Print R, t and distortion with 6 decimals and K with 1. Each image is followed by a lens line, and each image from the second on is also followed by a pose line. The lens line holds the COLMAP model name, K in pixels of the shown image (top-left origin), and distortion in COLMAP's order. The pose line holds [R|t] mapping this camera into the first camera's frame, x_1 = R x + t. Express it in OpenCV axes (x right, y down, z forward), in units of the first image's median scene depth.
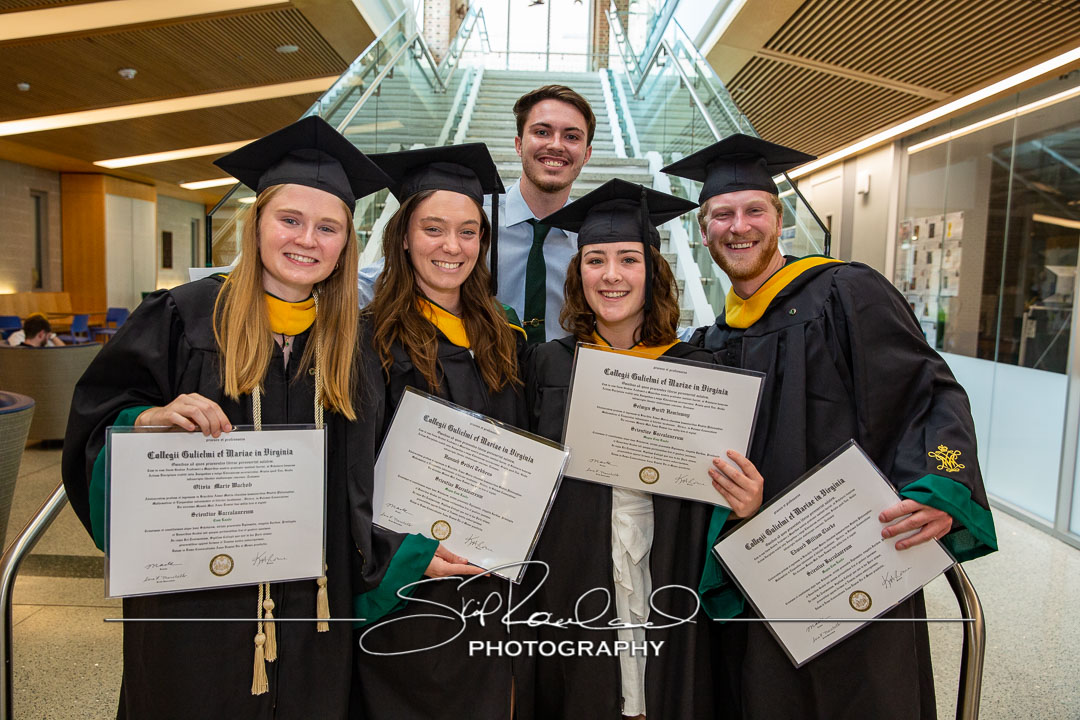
lens RADIAL K [[873.1, 0, 540.0], [0, 873.1, 360.0], [0, 0, 1]] dist [0.004398, 0.004799]
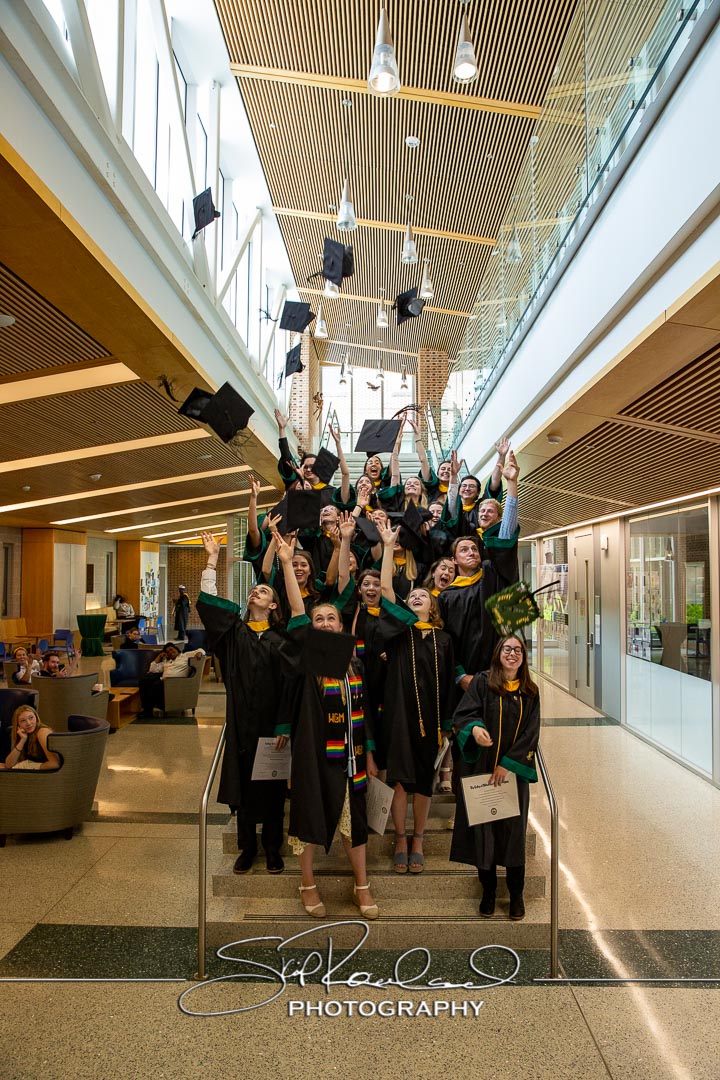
lens RADIAL K [[775.9, 0, 360.0], [0, 775.9, 540.0], [0, 0, 1]] dist [-0.041266, -0.000656]
pose [[0.999168, -0.032878, -0.024137, -0.003156], [0.029355, 0.990535, -0.134086, -0.024524], [0.028317, 0.133266, 0.990676, -0.155117]]
